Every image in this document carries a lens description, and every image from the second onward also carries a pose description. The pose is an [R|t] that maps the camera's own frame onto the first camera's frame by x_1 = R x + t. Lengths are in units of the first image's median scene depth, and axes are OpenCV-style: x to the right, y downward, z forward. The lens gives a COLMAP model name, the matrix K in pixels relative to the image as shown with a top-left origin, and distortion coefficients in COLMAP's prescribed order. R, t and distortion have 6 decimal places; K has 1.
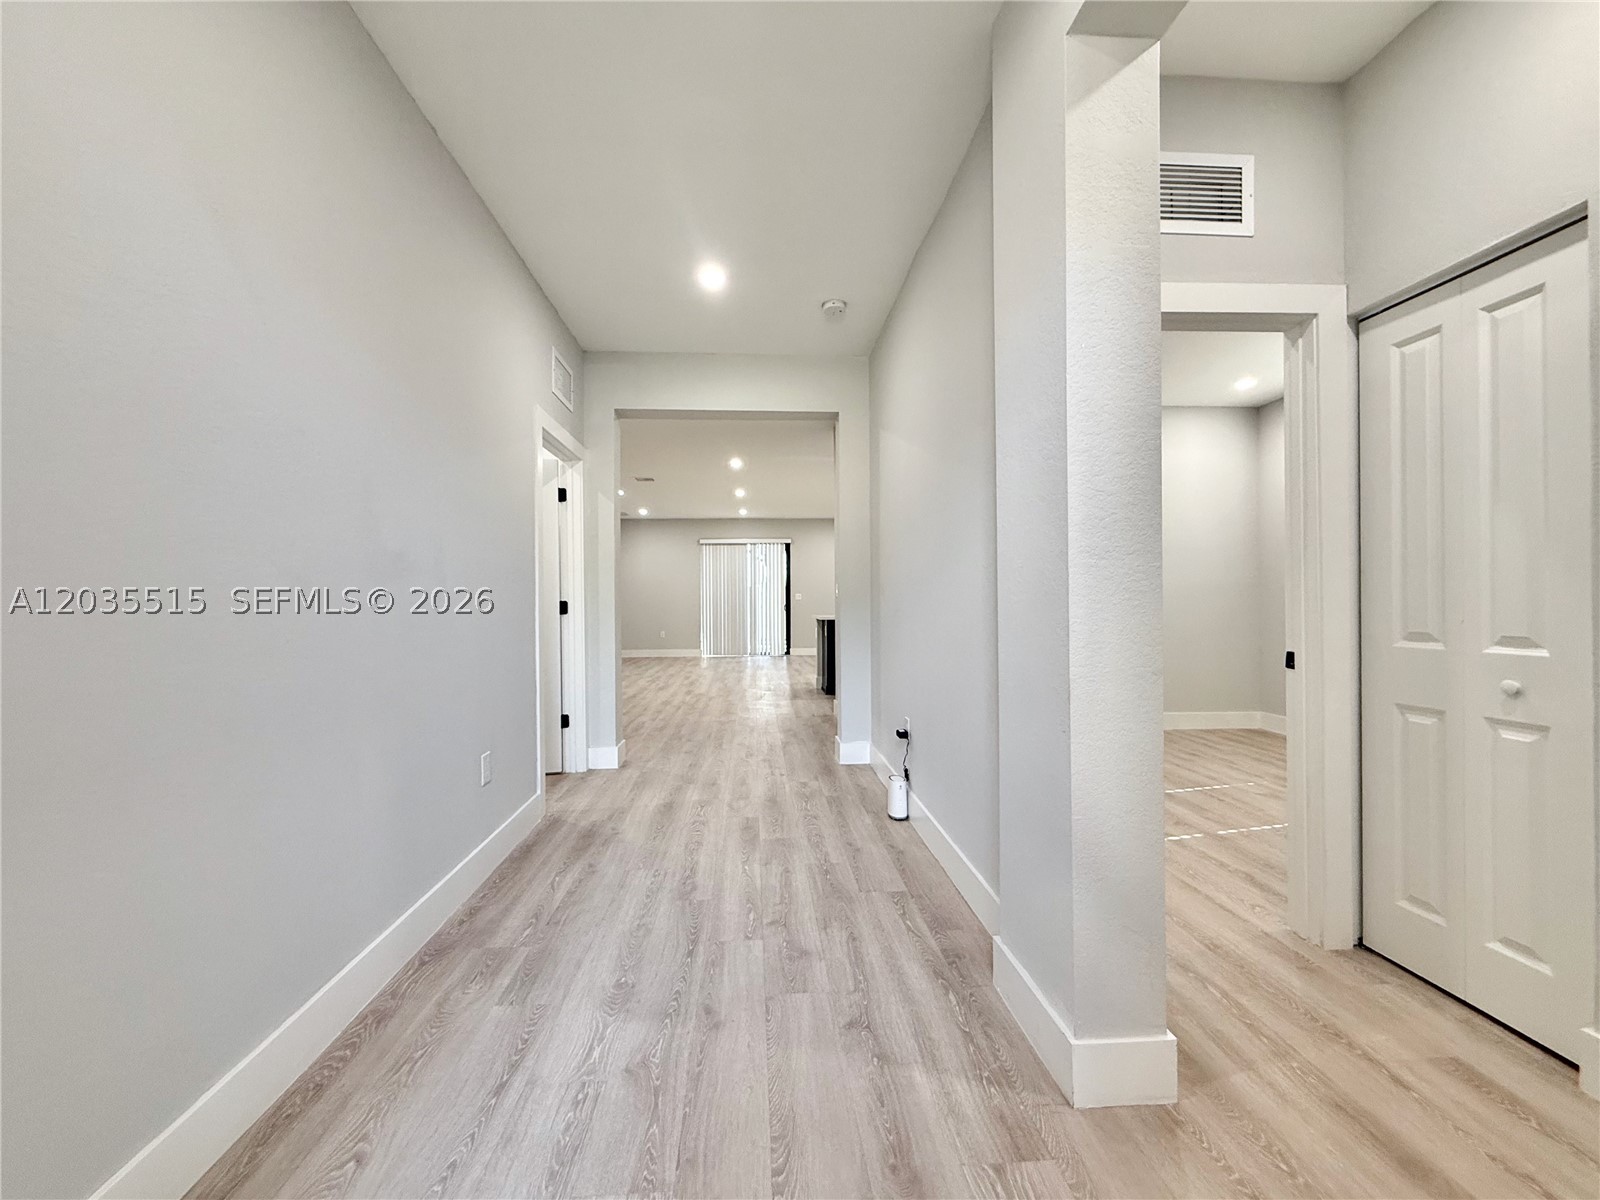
lens RADIAL K [[637.8, 0, 800.0], [0, 637.8, 600.0], [0, 0, 1]] dist [0.000589, 0.000004]
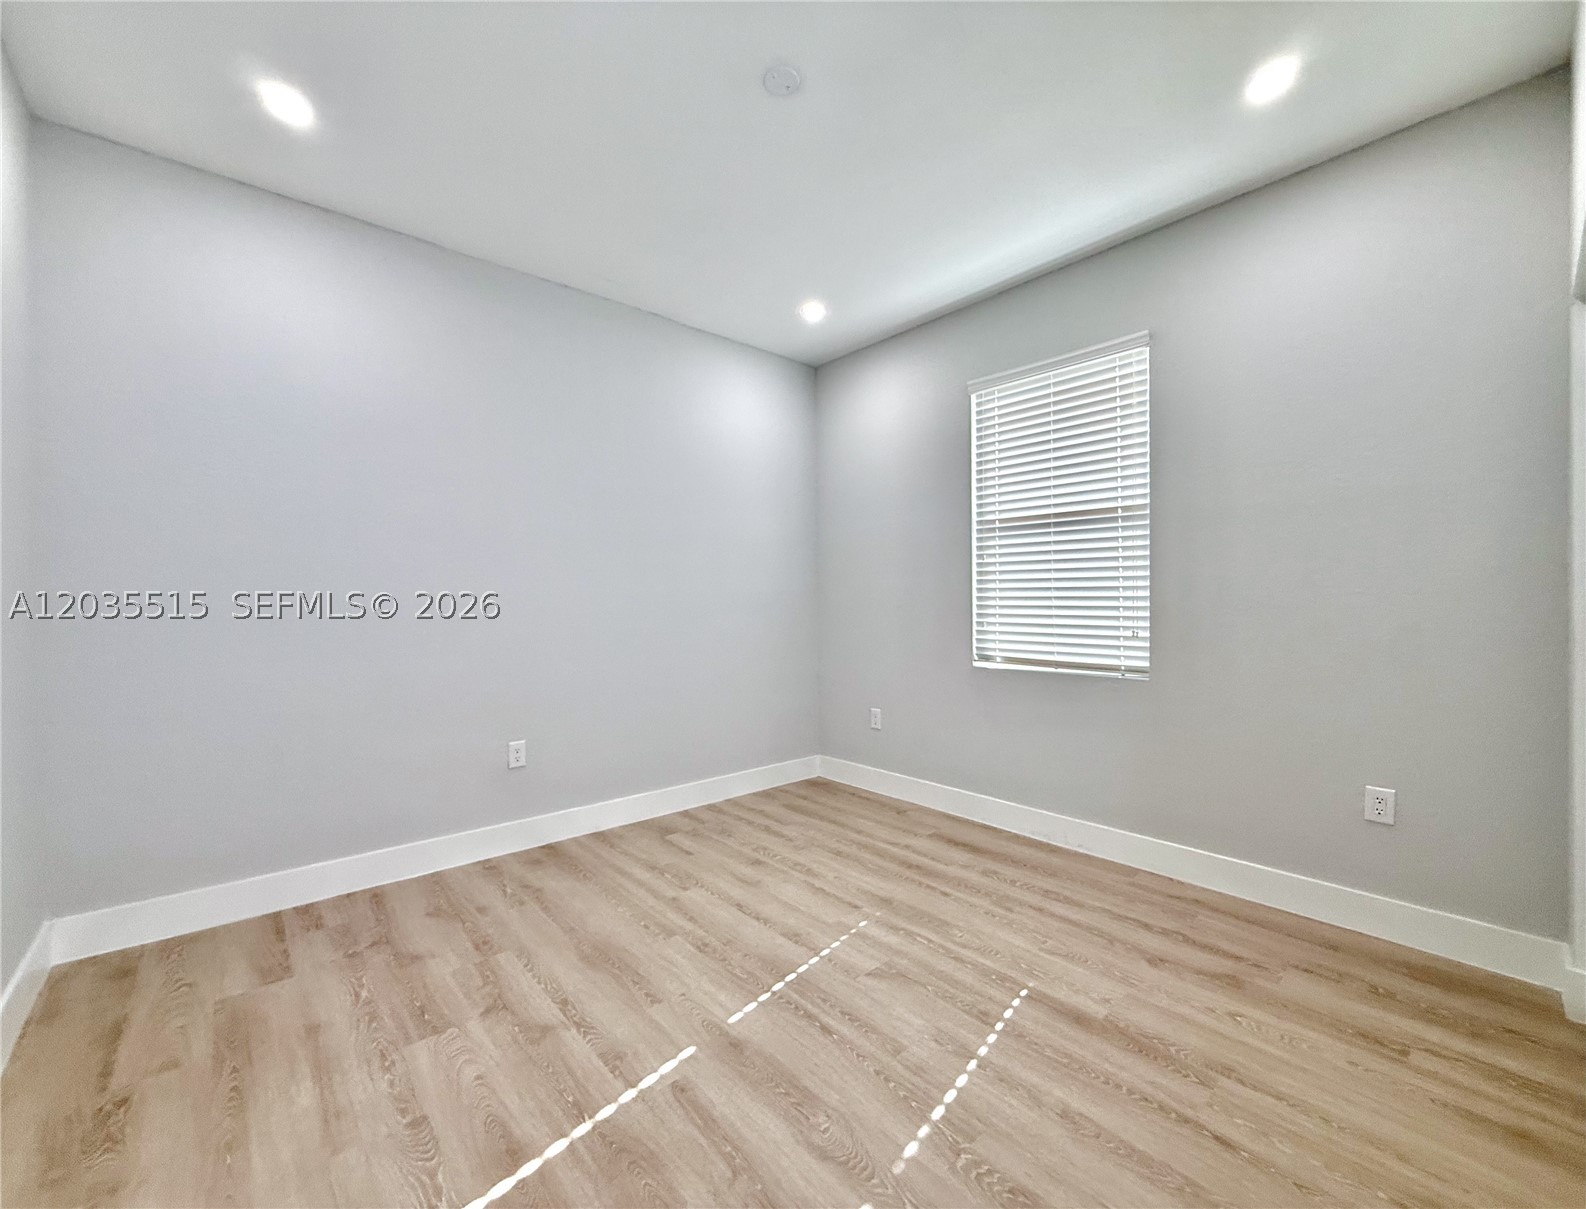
lens RADIAL K [[638.5, 0, 786.0], [0, 638.5, 607.0], [0, 0, 1]] dist [0.000773, -0.000008]
pose [[0.797402, -0.009519, 0.603374, 0.369989], [0.007524, 0.999955, 0.005832, -0.019890], [-0.603402, -0.000111, 0.797437, 0.680123]]
